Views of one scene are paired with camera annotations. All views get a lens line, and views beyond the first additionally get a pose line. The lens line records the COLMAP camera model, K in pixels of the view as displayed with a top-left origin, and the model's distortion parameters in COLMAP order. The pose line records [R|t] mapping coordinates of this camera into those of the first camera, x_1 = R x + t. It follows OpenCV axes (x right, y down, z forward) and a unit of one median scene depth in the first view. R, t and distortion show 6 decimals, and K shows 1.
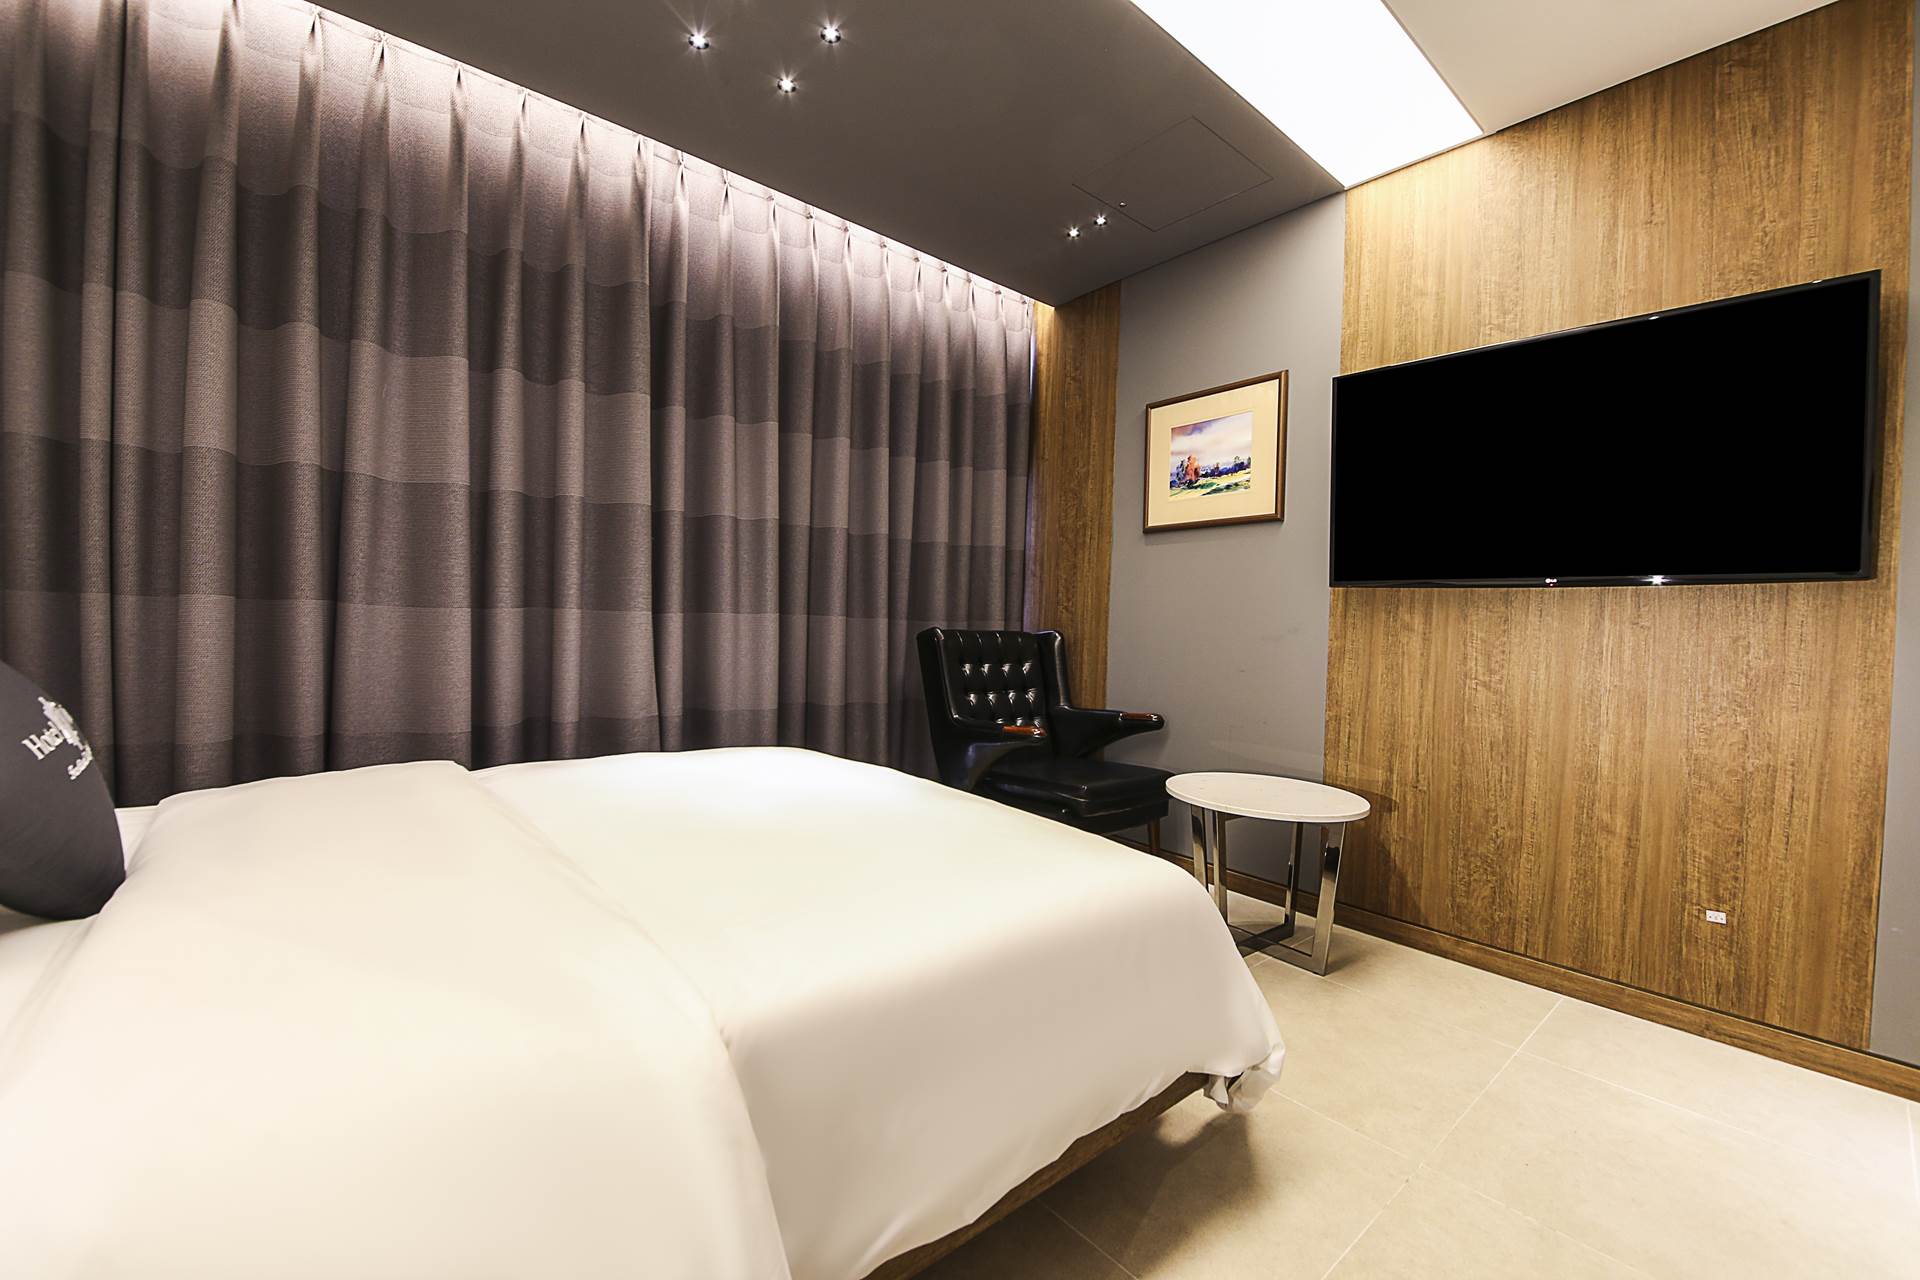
lens RADIAL K [[750.7, 0, 963.2], [0, 750.7, 638.2], [0, 0, 1]] dist [0.002373, -0.000028]
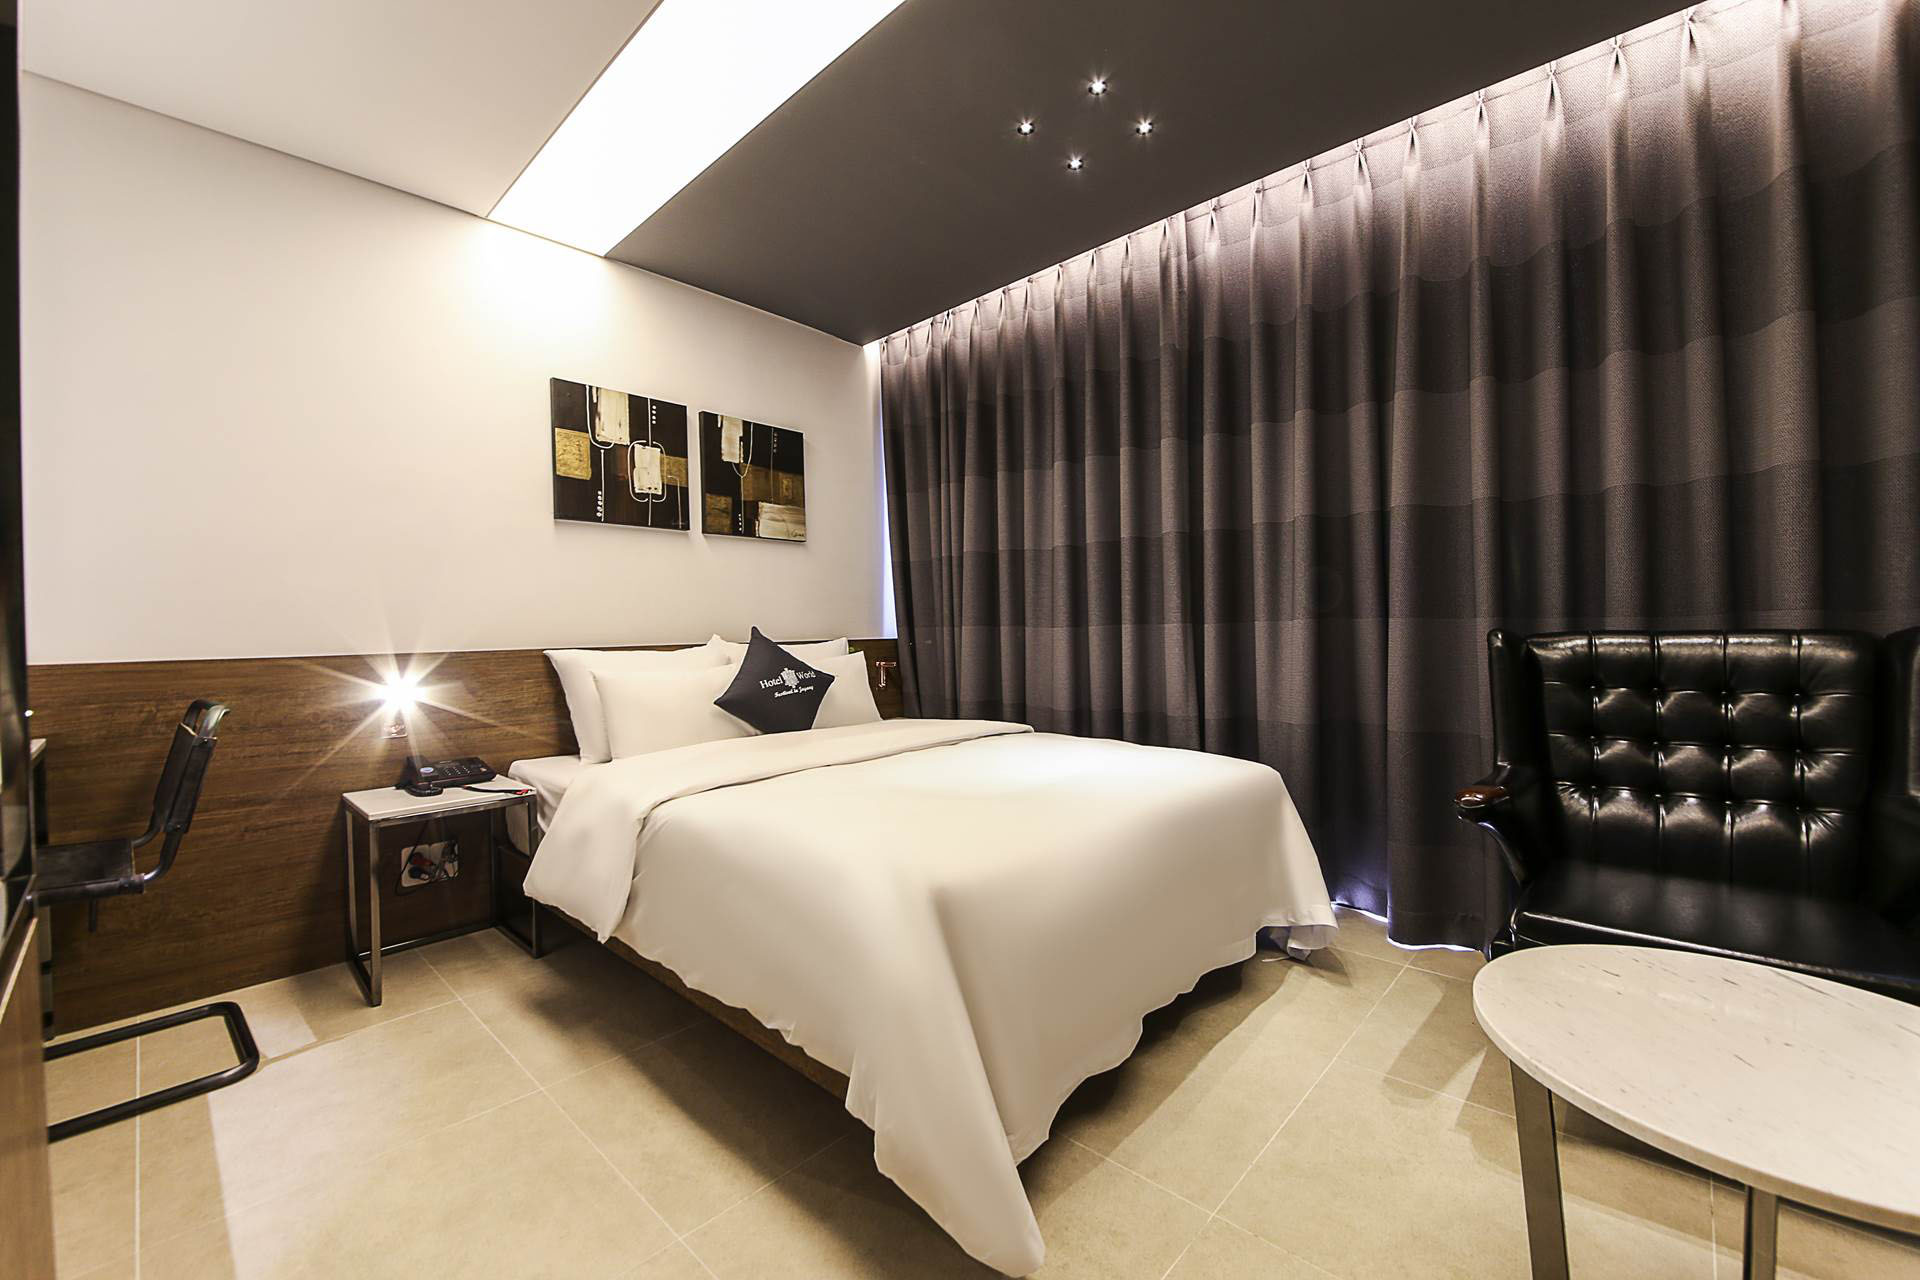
lens RADIAL K [[750.7, 0, 952.0], [0, 750.7, 639.8], [0, 0, 1]] dist [0.002373, -0.000028]
pose [[0.139091, -0.016382, -0.990144, 0.642098], [-0.009104, 0.999800, -0.017821, 0.011559], [0.990238, 0.011493, 0.138914, 0.488659]]
